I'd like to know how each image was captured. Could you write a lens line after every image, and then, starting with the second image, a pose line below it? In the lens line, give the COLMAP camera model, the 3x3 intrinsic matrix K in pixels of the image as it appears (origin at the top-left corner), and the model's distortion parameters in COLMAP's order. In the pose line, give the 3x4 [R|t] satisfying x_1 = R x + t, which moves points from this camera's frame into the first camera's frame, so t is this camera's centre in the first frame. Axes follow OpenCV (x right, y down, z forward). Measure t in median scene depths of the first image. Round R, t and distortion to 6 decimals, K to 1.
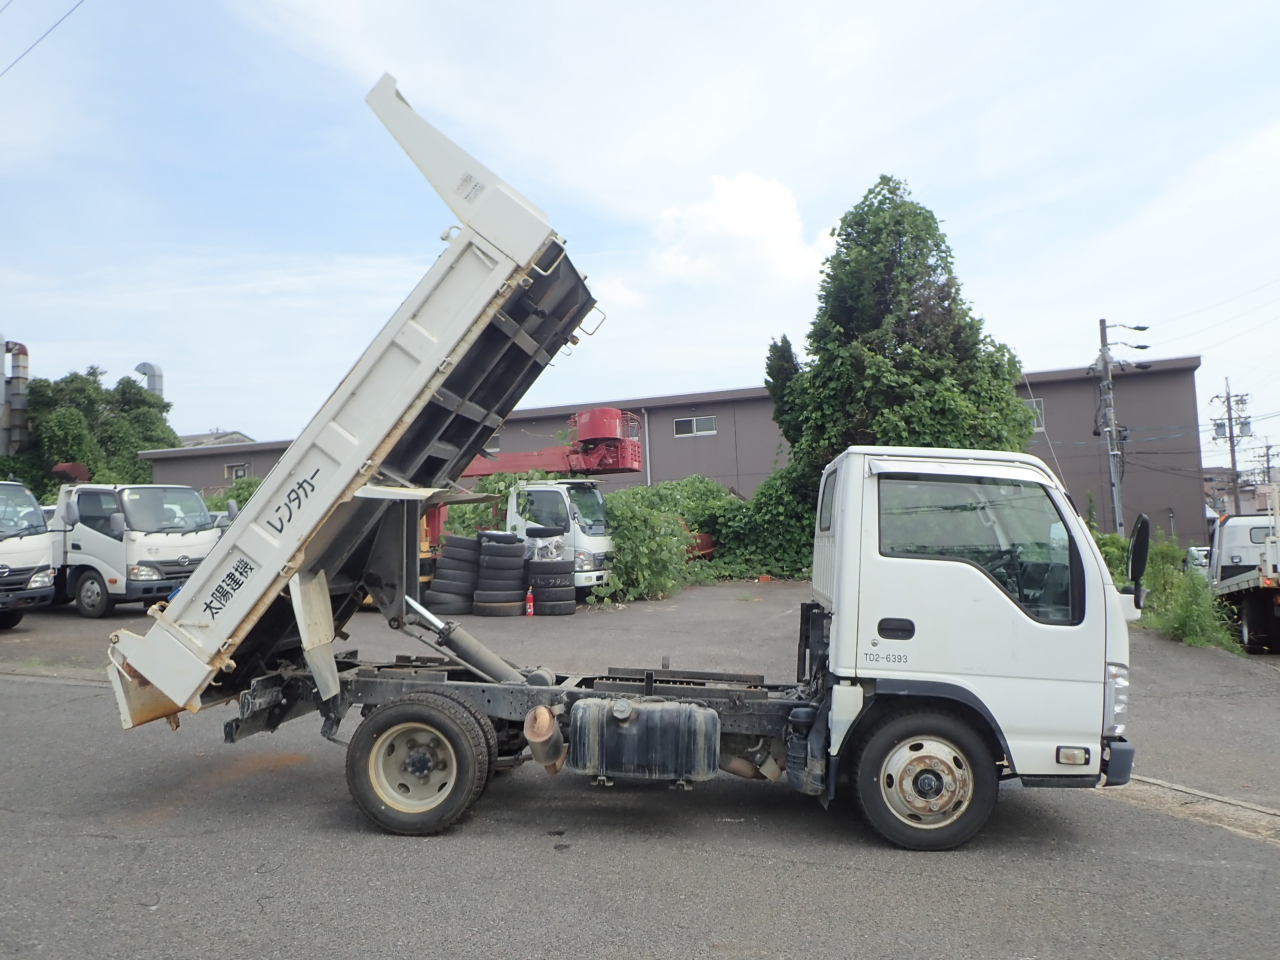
lens RADIAL K [[1035.9, 0, 640.0], [0, 1035.9, 480.0], [0, 0, 1]] dist [-0.003218, 0.000939]
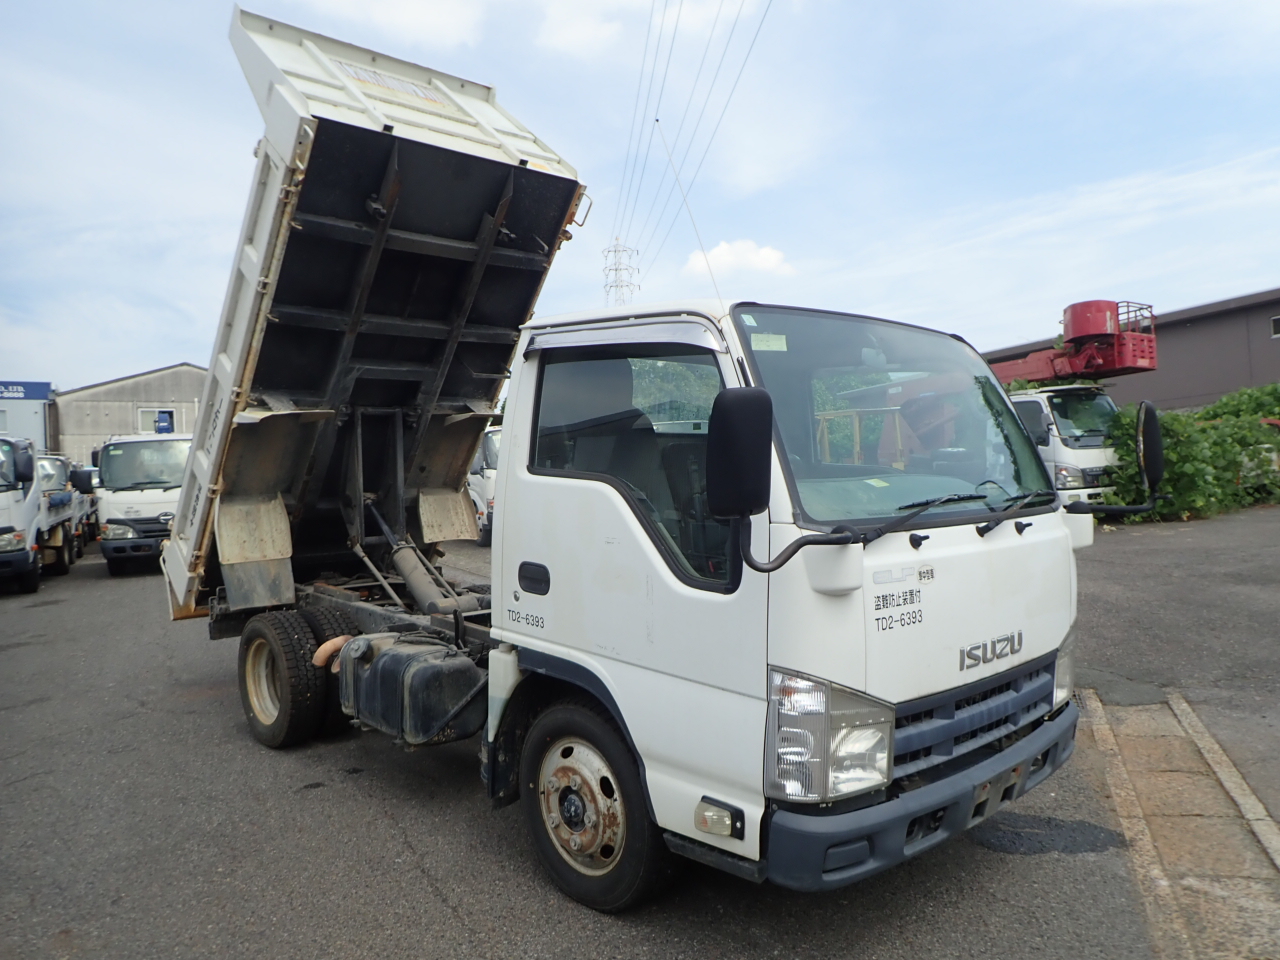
lens RADIAL K [[930.4, 0, 640.0], [0, 930.4, 480.0], [0, 0, 1]] dist [-0.020250, 0.002600]
pose [[0.755572, -0.008251, -0.655014, 0.233840], [0.060484, 0.996528, 0.057216, 0.015967], [0.652268, -0.082849, 0.753447, 0.195084]]
